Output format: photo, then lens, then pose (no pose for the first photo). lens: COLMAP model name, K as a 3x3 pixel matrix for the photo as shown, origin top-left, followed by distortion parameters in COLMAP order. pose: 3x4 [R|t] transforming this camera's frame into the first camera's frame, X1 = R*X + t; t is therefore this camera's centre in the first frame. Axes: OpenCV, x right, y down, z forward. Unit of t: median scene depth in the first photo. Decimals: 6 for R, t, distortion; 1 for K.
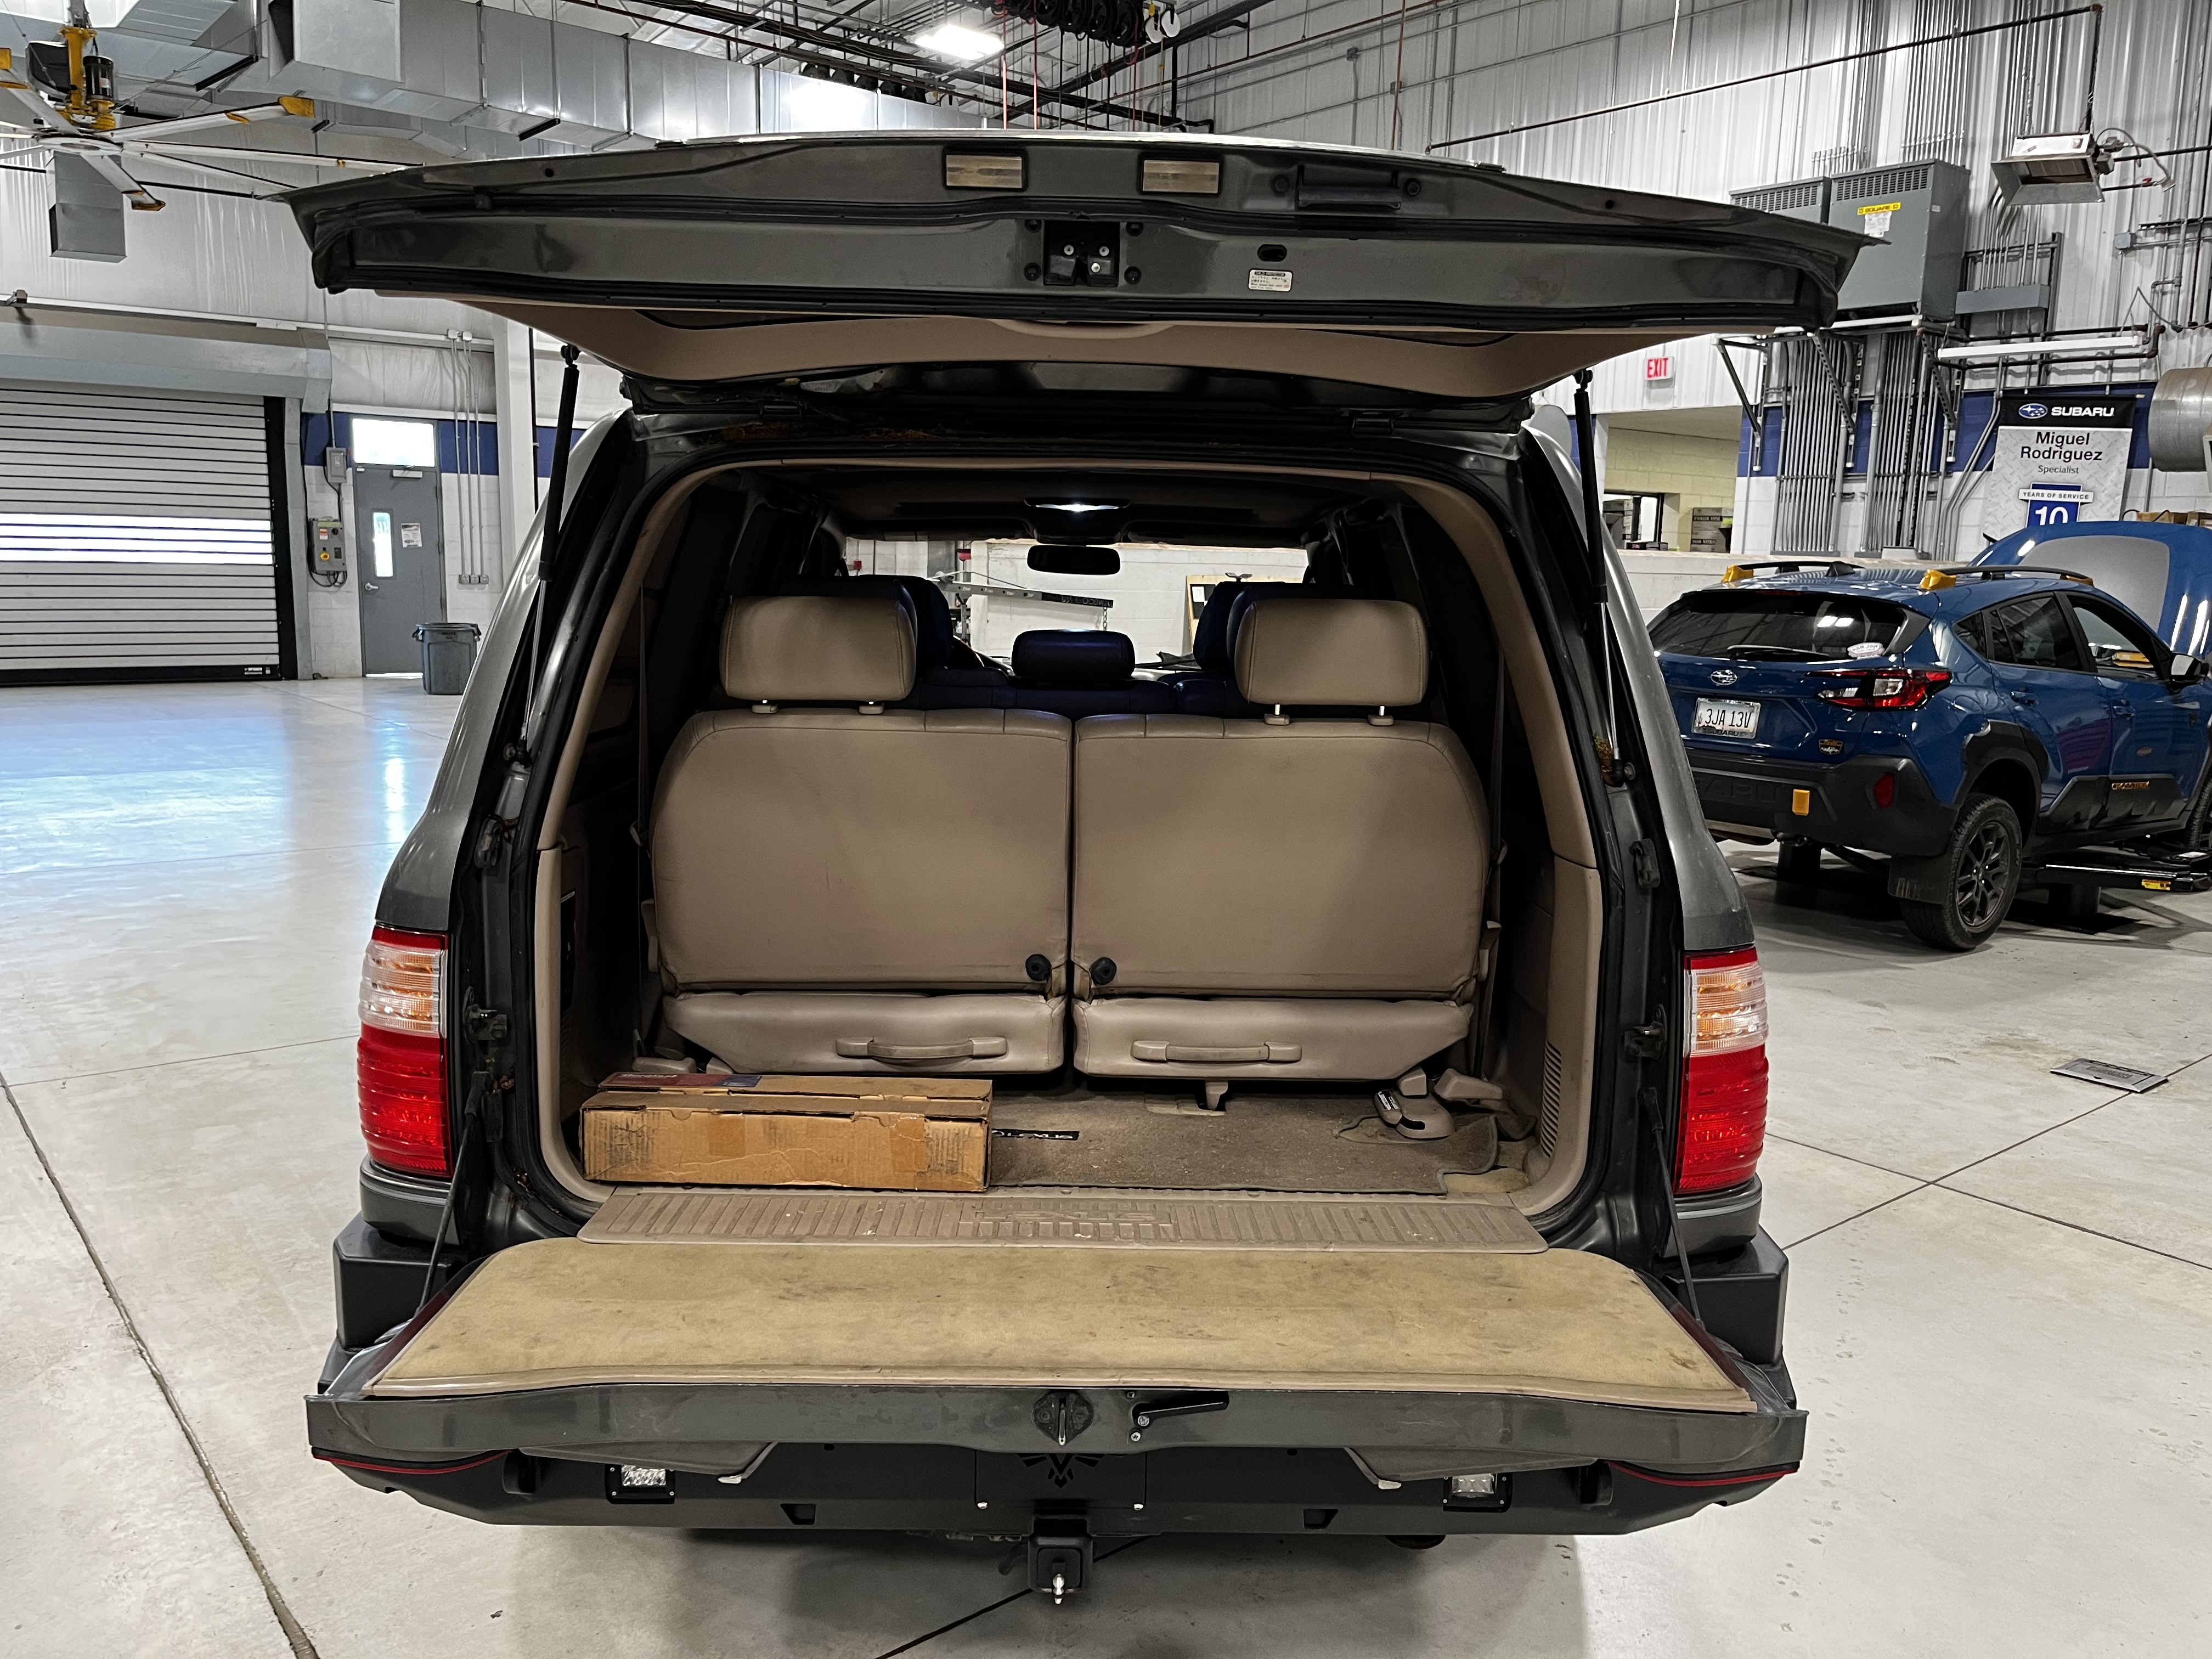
lens RADIAL K [[1809.2, 0, 1084.1], [0, 1809.2, 831.9], [0, 0, 1]] dist [0.037772, -0.042659]
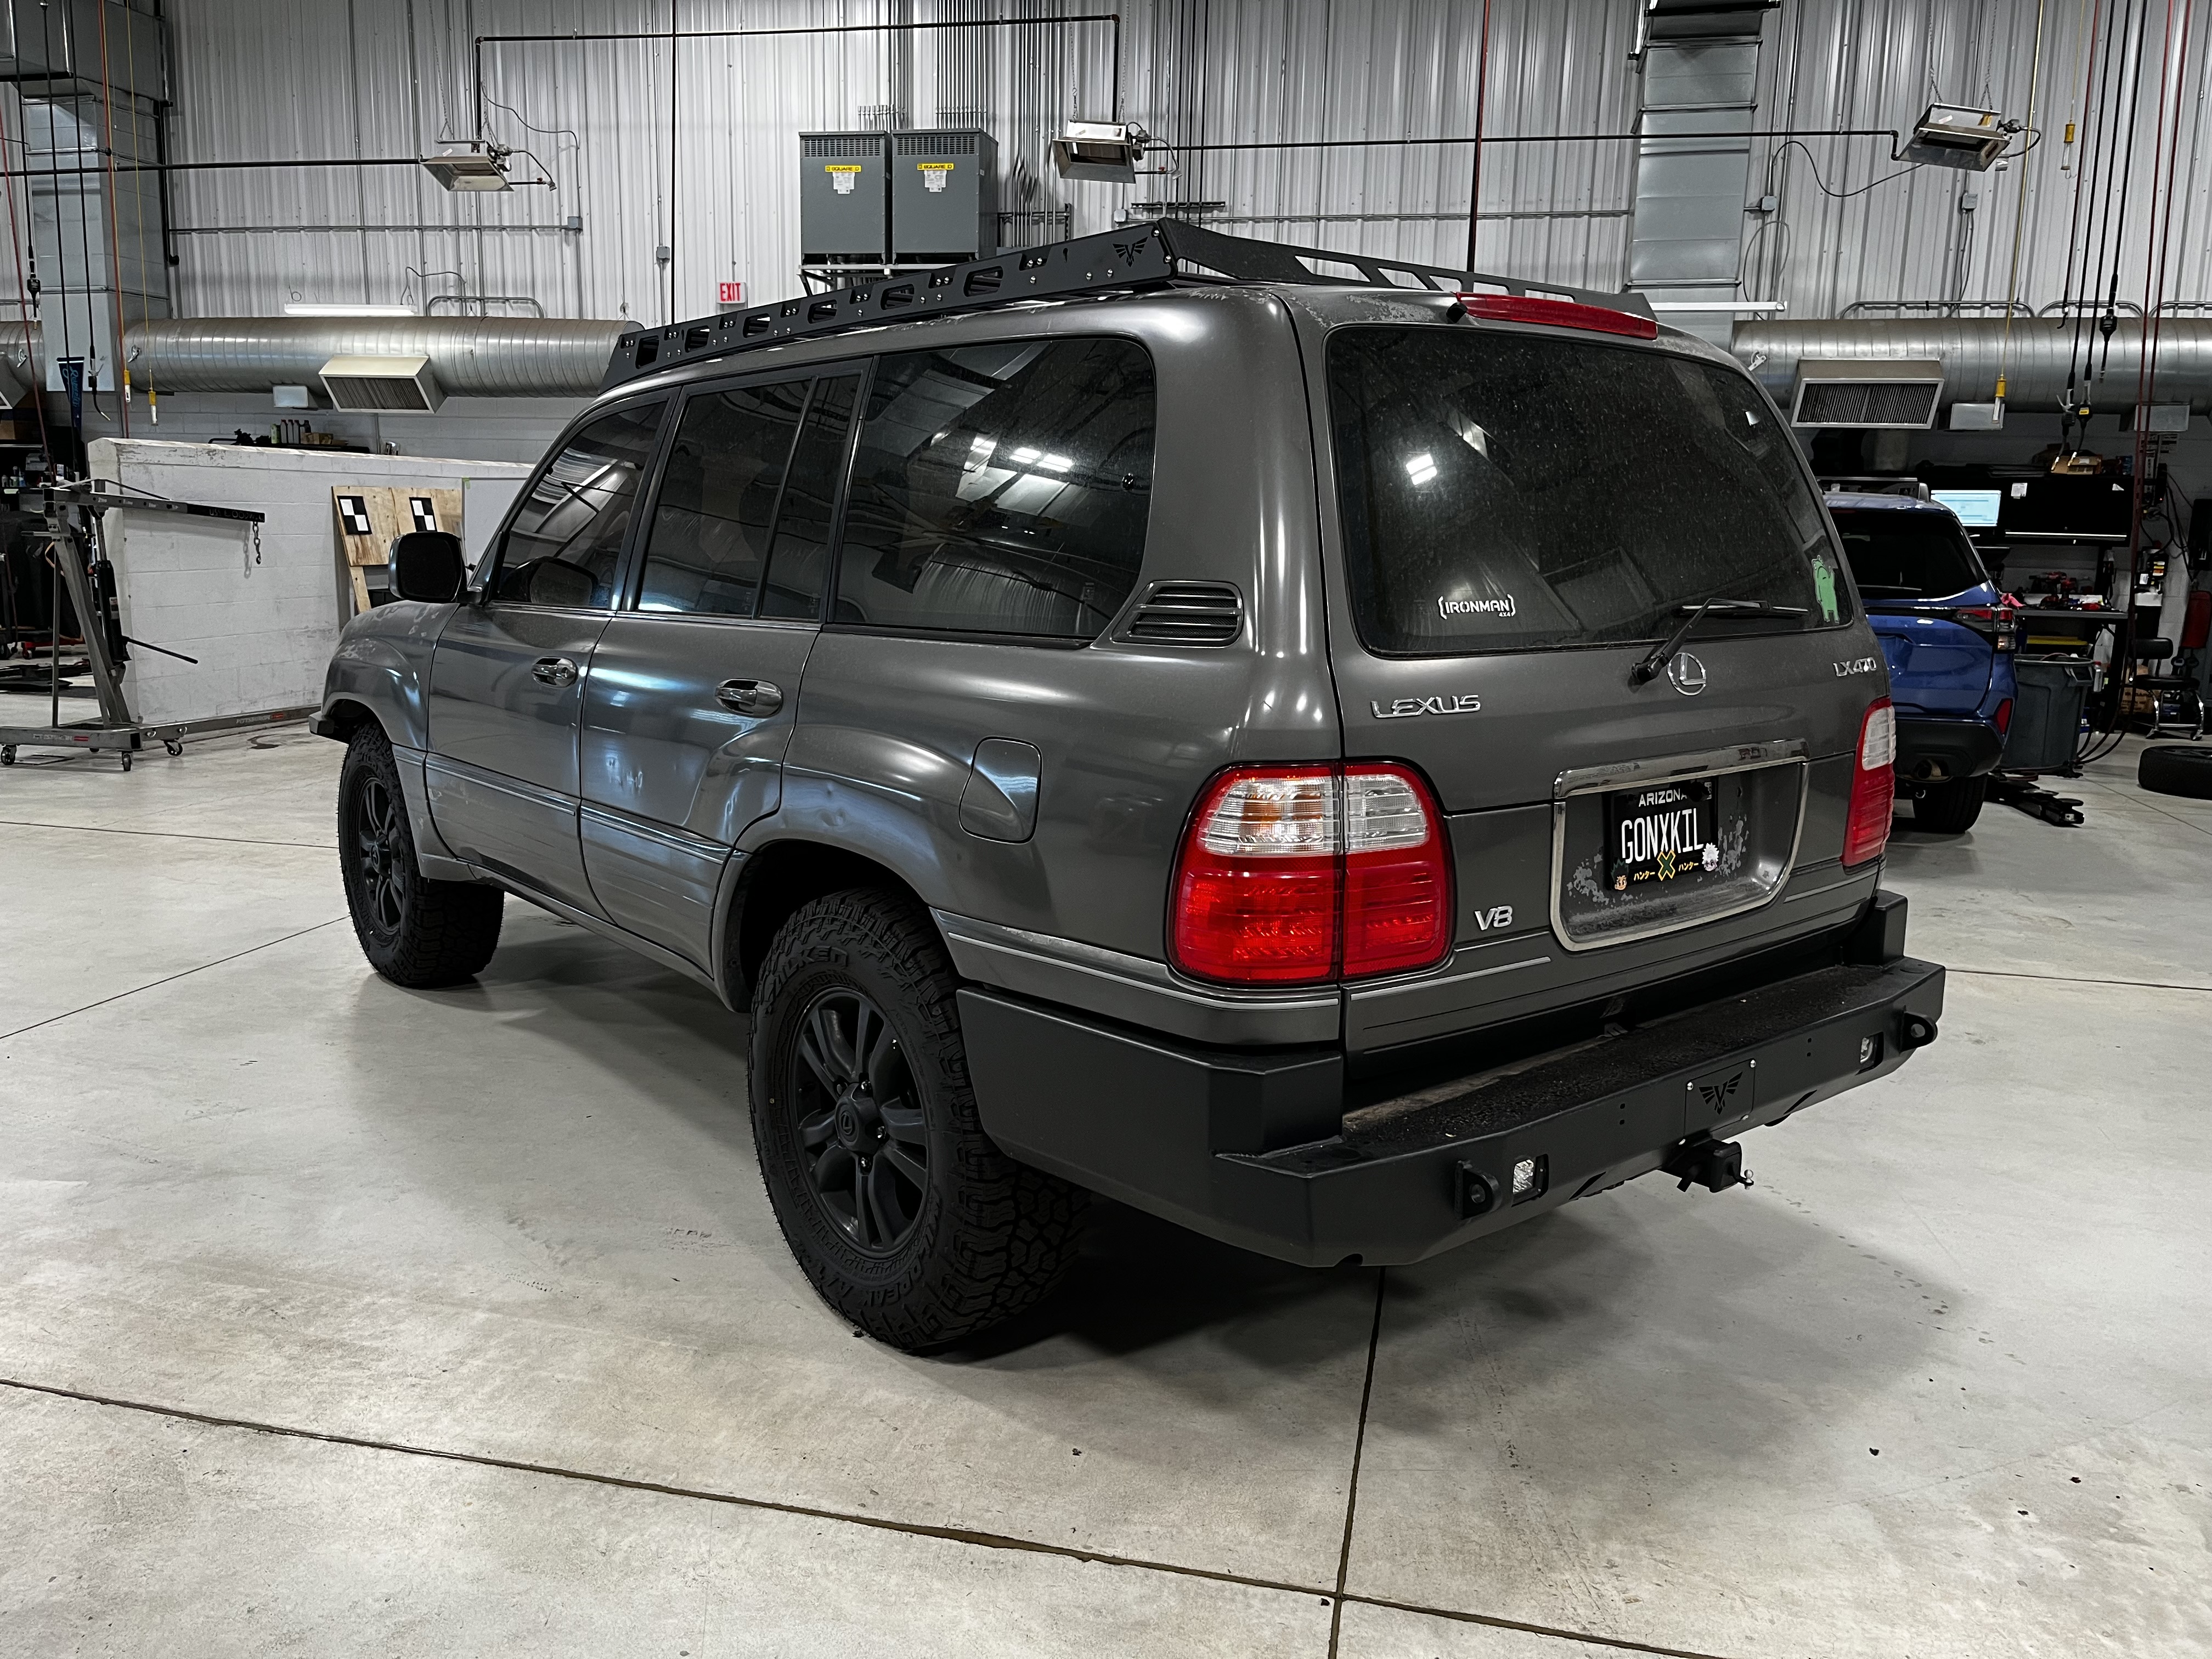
lens RADIAL K [[1809.2, 0, 1102.6], [0, 1809.2, 823.2], [0, 0, 1]] dist [0.037772, -0.042659]
pose [[0.764938, -0.116633, 0.633456, -0.257945], [0.098572, 0.993082, 0.063816, 0.005666], [-0.636516, 0.013626, 0.771143, 0.058047]]
